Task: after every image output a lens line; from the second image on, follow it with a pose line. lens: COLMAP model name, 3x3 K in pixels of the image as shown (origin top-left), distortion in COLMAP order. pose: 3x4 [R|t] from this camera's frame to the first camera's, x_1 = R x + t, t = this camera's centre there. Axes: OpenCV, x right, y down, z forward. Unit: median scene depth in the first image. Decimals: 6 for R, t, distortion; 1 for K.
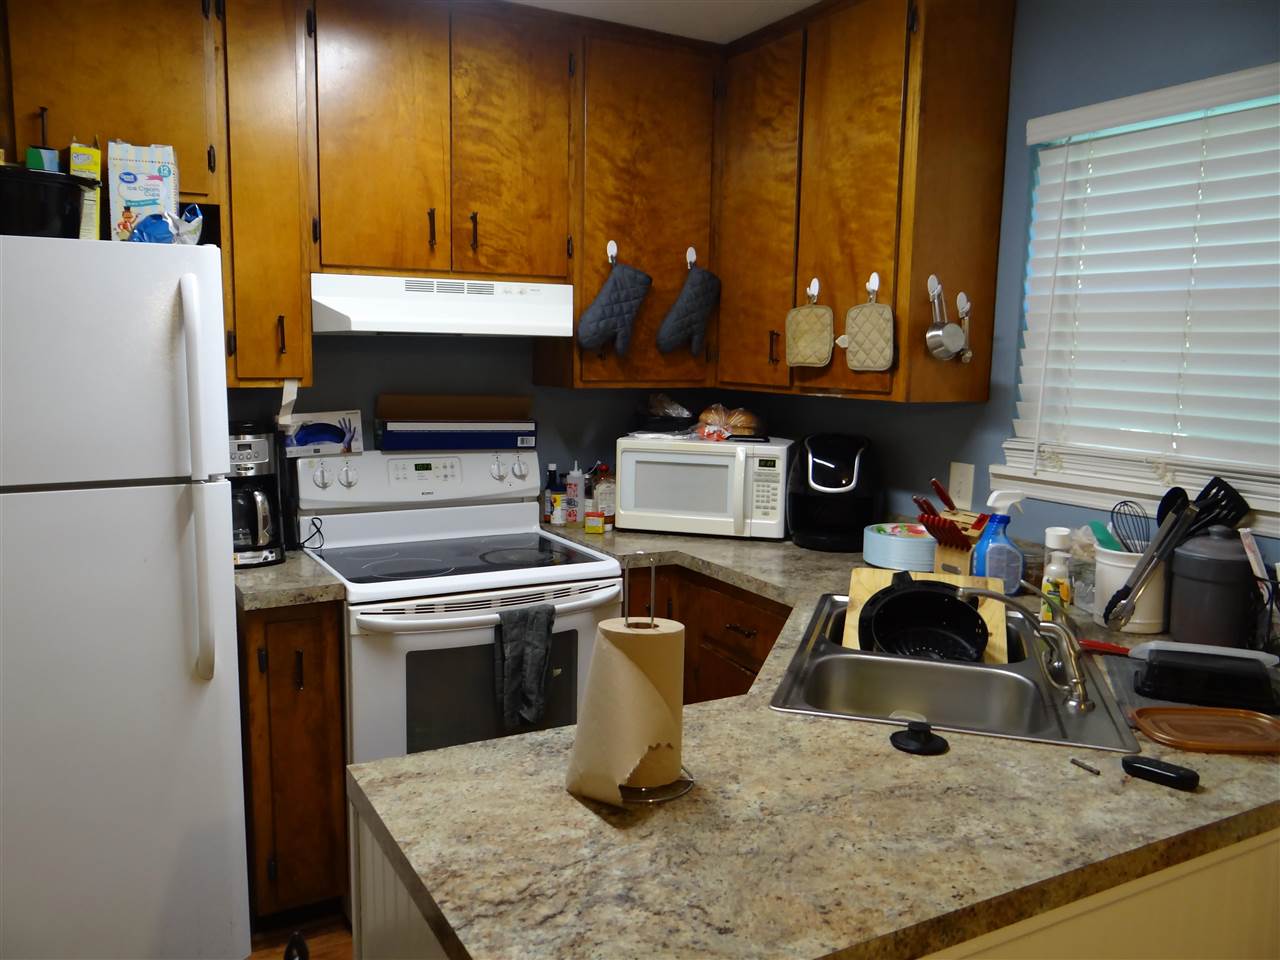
lens RADIAL K [[1013.3, 0, 636.3], [0, 1013.3, 474.5], [0, 0, 1]] dist [0.006161, -0.003760]
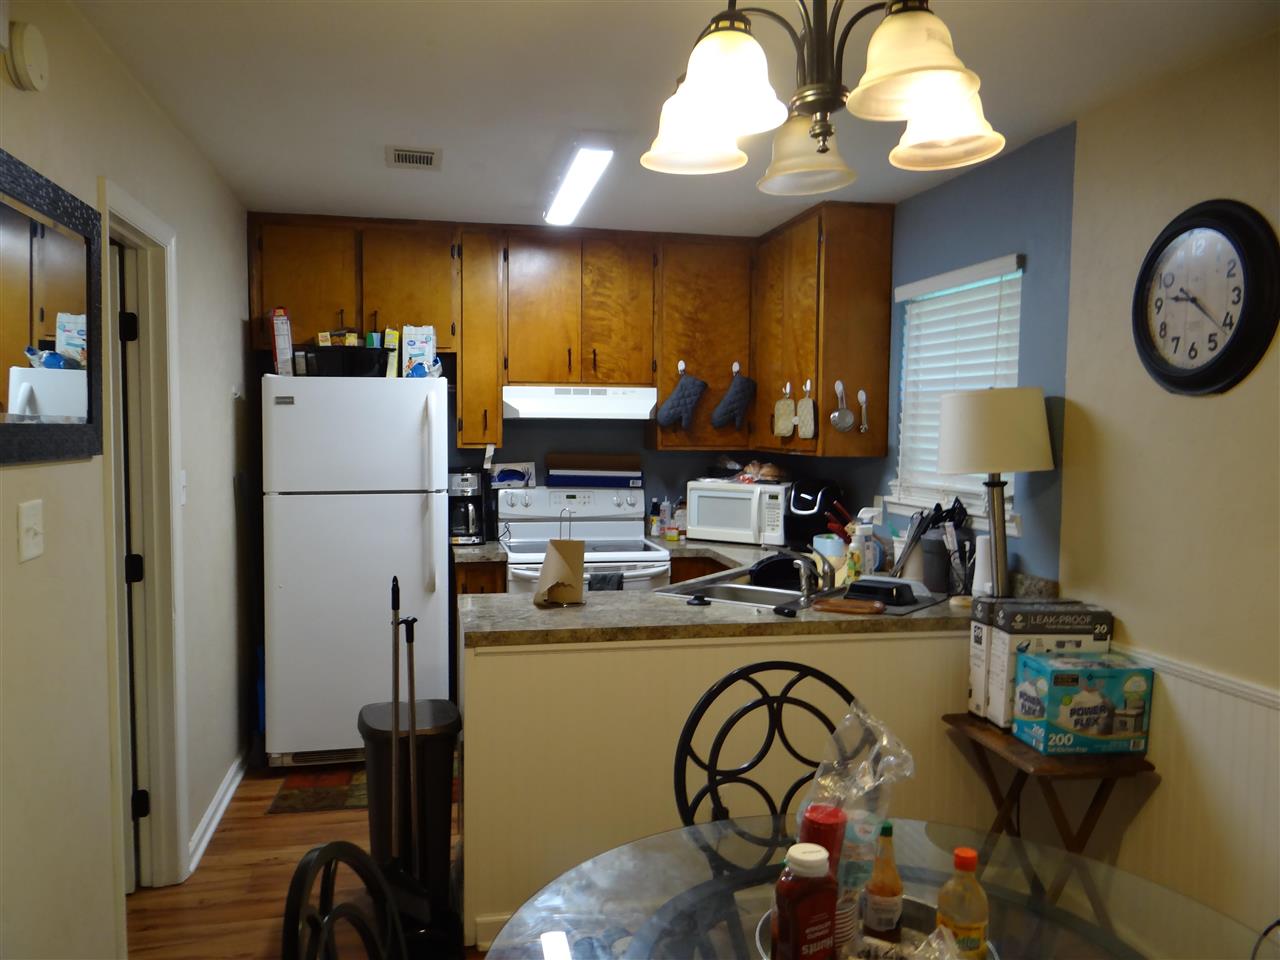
lens RADIAL K [[1013.3, 0, 636.3], [0, 1013.3, 474.5], [0, 0, 1]] dist [0.006161, -0.003760]
pose [[0.953681, 0.006605, -0.300747, 0.423204], [-0.029446, 0.997007, -0.071480, 0.077364], [0.299375, 0.077025, 0.951021, -0.603767]]
